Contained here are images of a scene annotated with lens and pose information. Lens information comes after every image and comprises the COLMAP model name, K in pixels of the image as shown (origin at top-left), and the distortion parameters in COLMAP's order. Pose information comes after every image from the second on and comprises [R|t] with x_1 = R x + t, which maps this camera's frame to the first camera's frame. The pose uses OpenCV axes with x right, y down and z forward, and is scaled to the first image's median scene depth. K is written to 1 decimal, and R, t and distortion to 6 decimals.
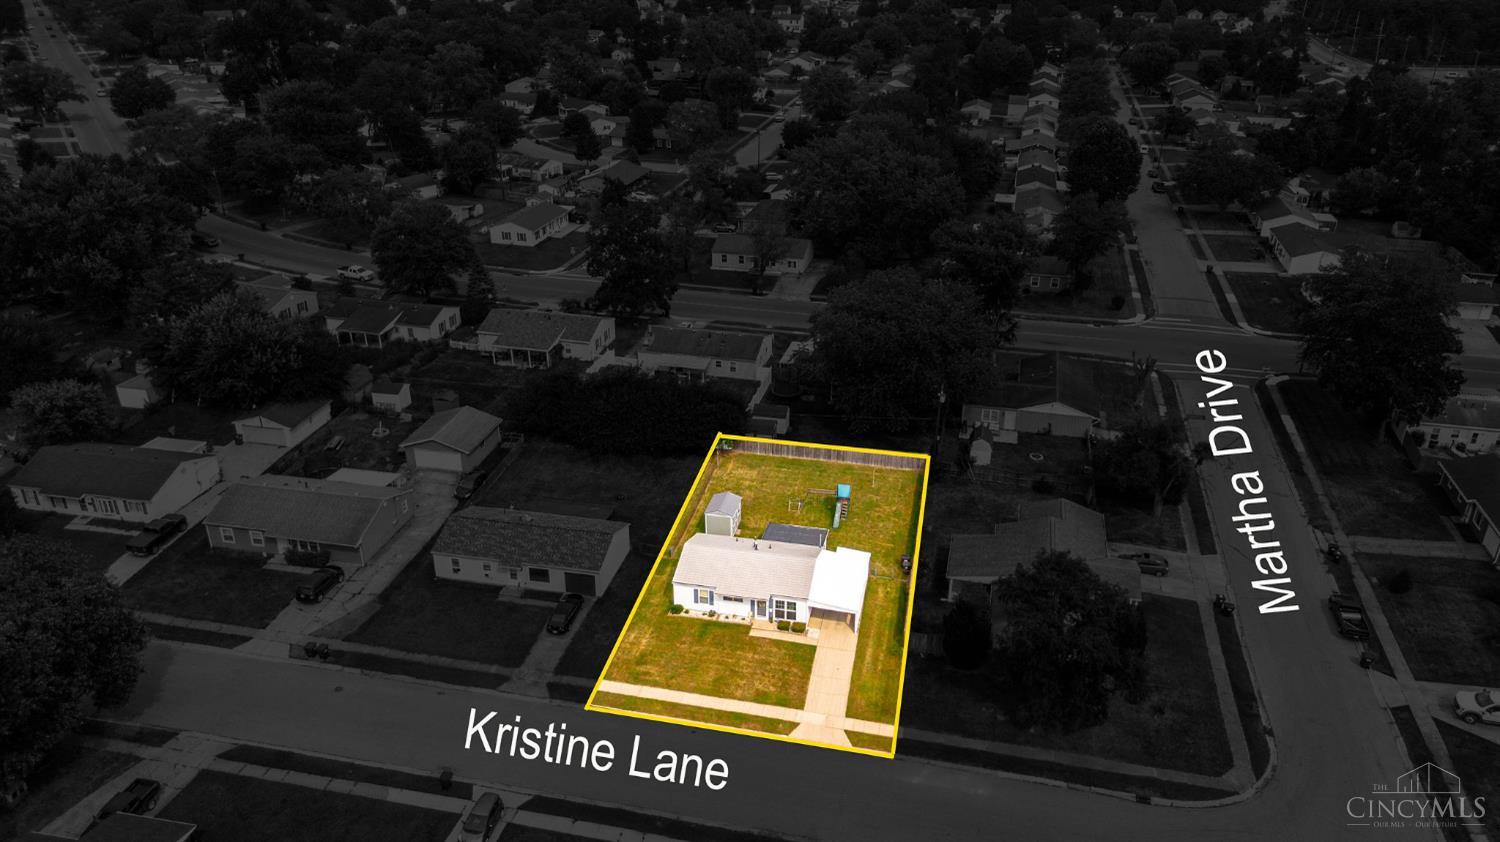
lens RADIAL K [[1068.8, 0, 750.0], [0, 1068.8, 421.0], [0, 0, 1]] dist [0.086043, -0.095208]
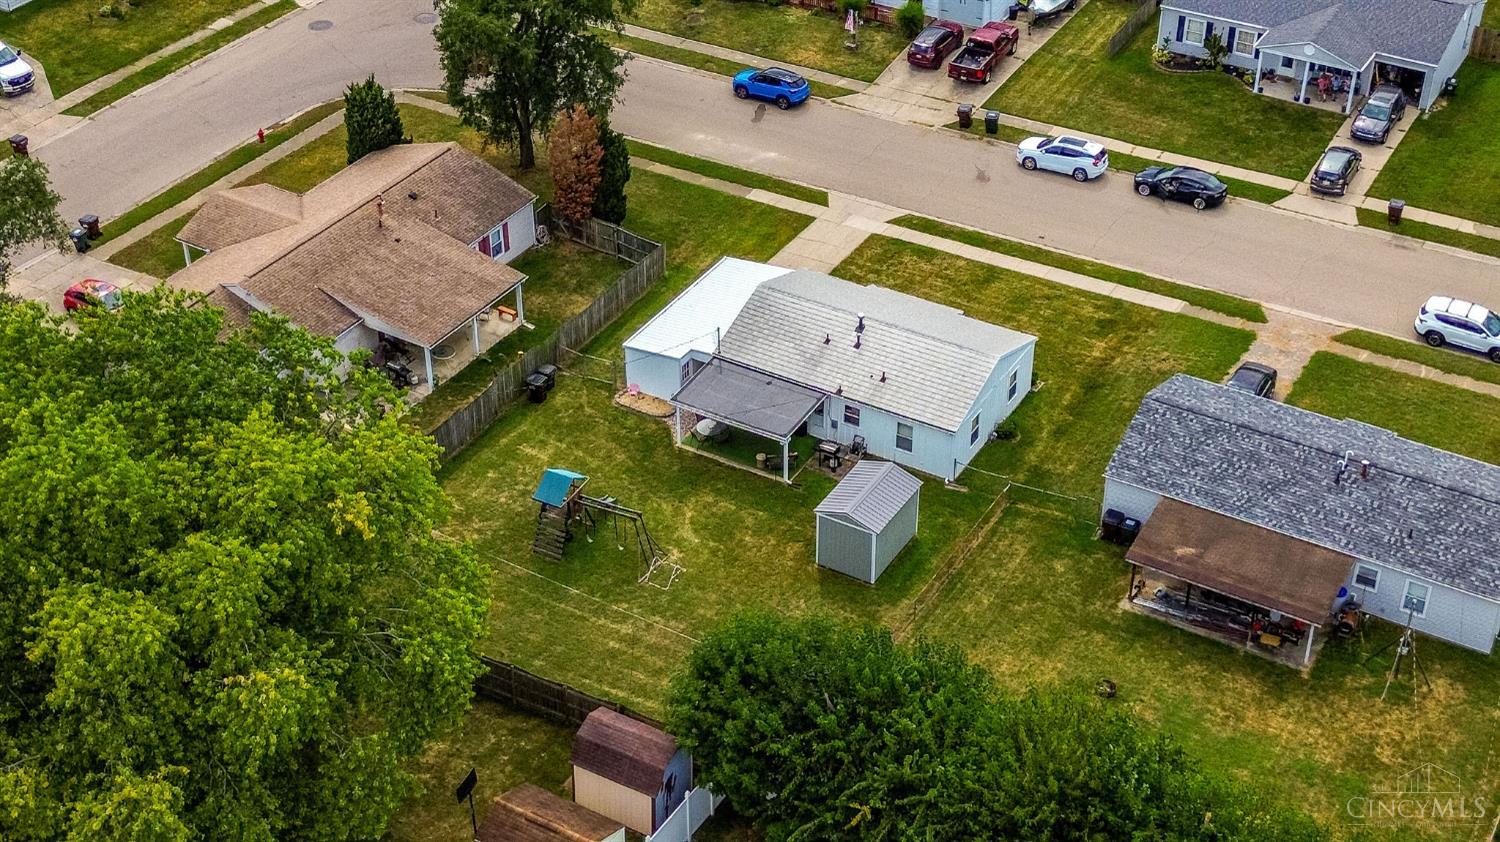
lens RADIAL K [[2107.1, 0, 750.0], [0, 2107.1, 421.0], [0, 0, 1]] dist [0.098604, -0.084127]
pose [[-0.951167, -0.180544, 0.250369, -0.203212], [0.130933, 0.498536, 0.856924, -0.722685], [-0.279530, 0.847859, -0.450552, 1.536780]]
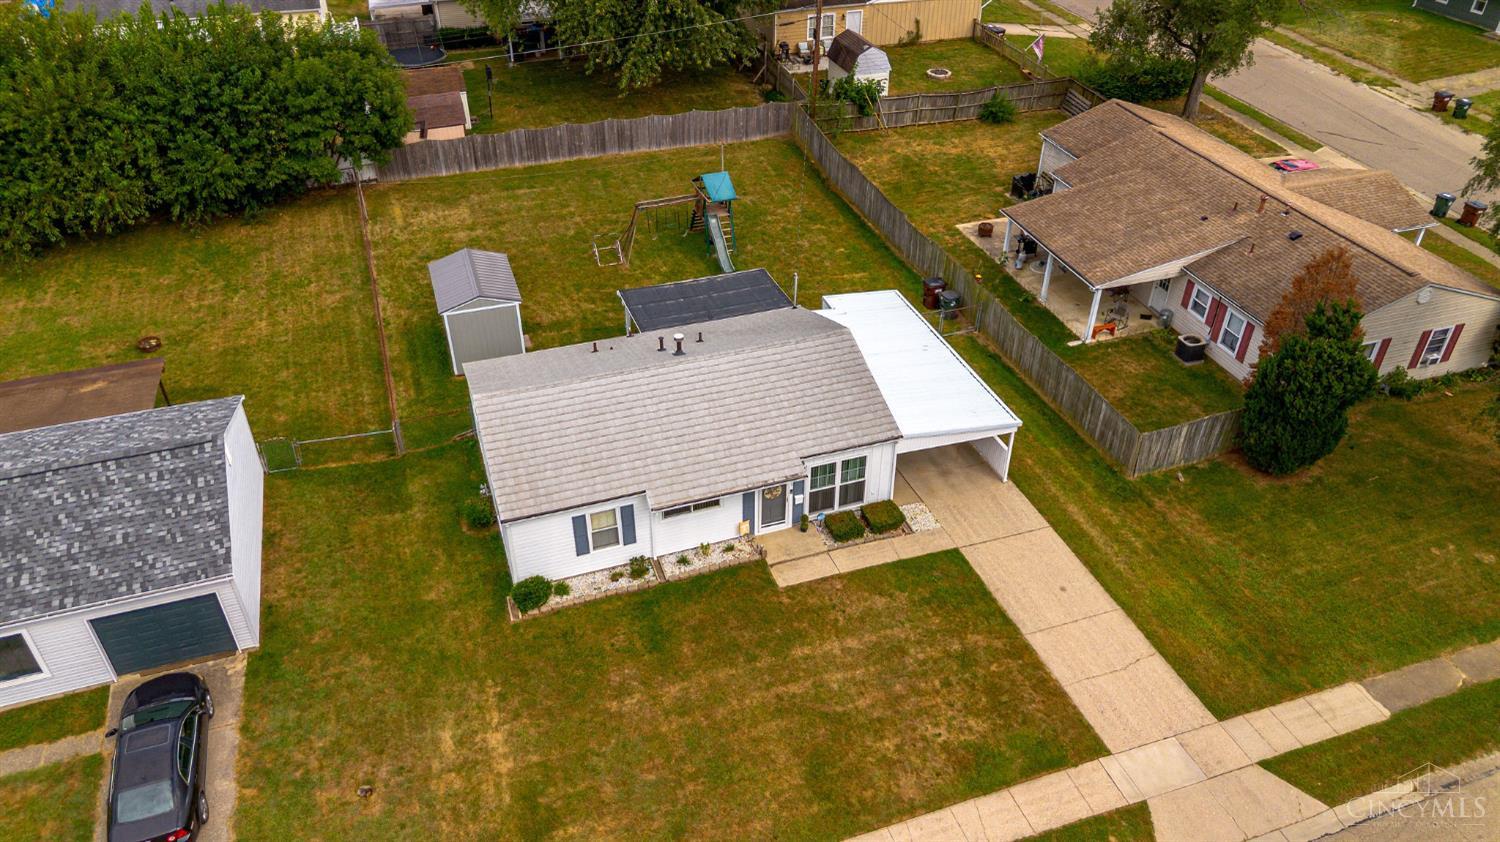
lens RADIAL K [[1068.8, 0, 750.0], [0, 1068.8, 421.0], [0, 0, 1]] dist [0.086043, -0.095208]
pose [[0.849865, -0.303960, 0.430510, -0.137528], [0.220856, 0.947132, 0.232729, 0.066320], [-0.478490, -0.102708, 0.872066, 0.698928]]
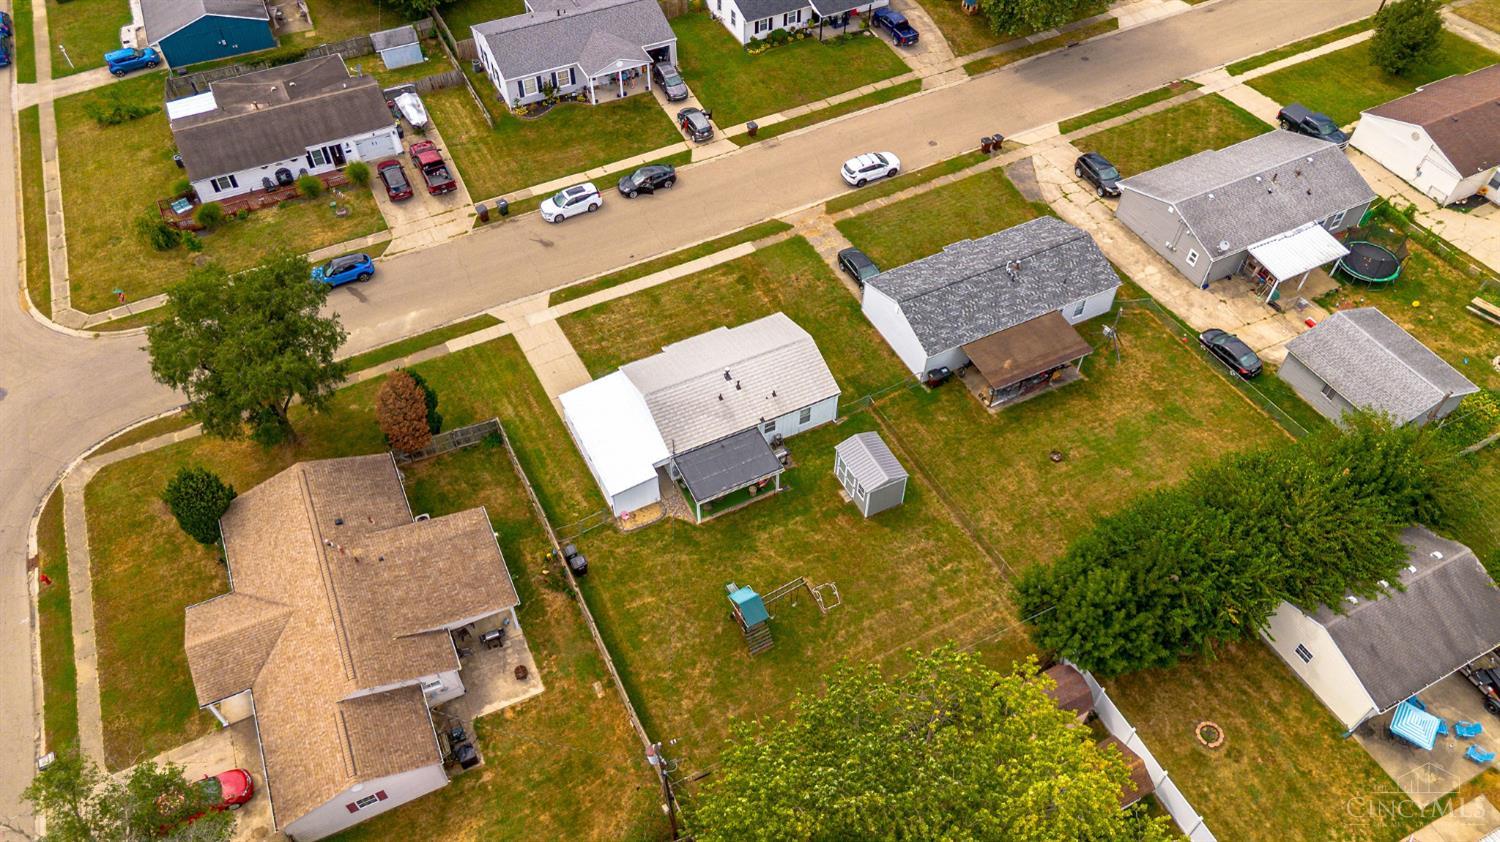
lens RADIAL K [[1068.8, 0, 750.0], [0, 1068.8, 421.0], [0, 0, 1]] dist [0.086043, -0.095208]
pose [[-0.778730, 0.467807, -0.418014, 0.314507], [-0.276517, 0.342150, 0.898038, -0.527854], [0.563132, 0.814917, -0.137087, 1.165751]]
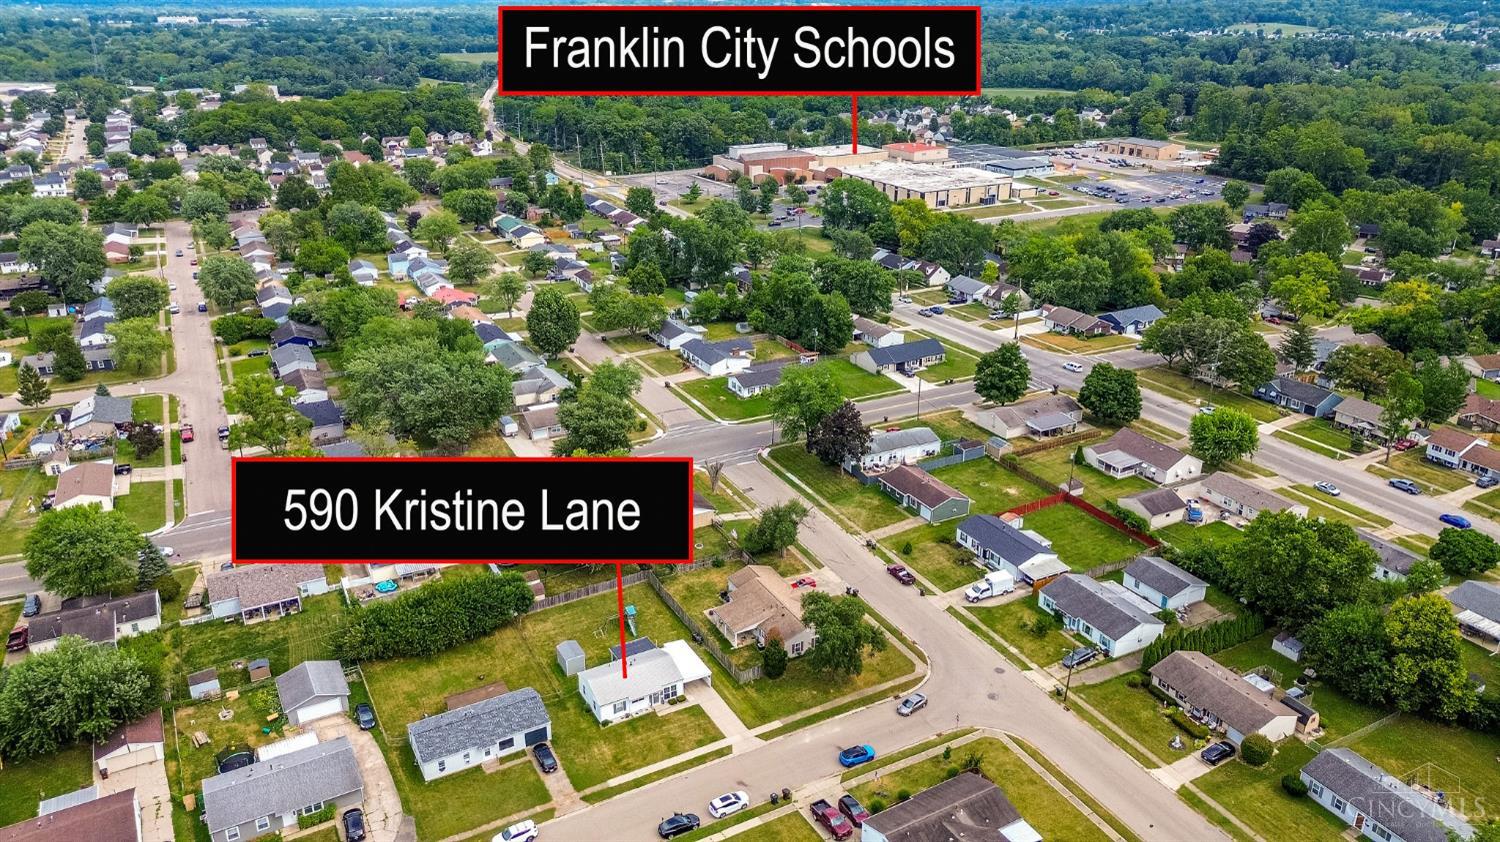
lens RADIAL K [[1068.8, 0, 750.0], [0, 1068.8, 421.0], [0, 0, 1]] dist [0.086043, -0.095208]
pose [[0.749911, -0.251270, 0.611961, -0.734405], [0.287700, 0.956871, 0.040336, -0.230127], [-0.595703, 0.145813, 0.789859, -0.364045]]
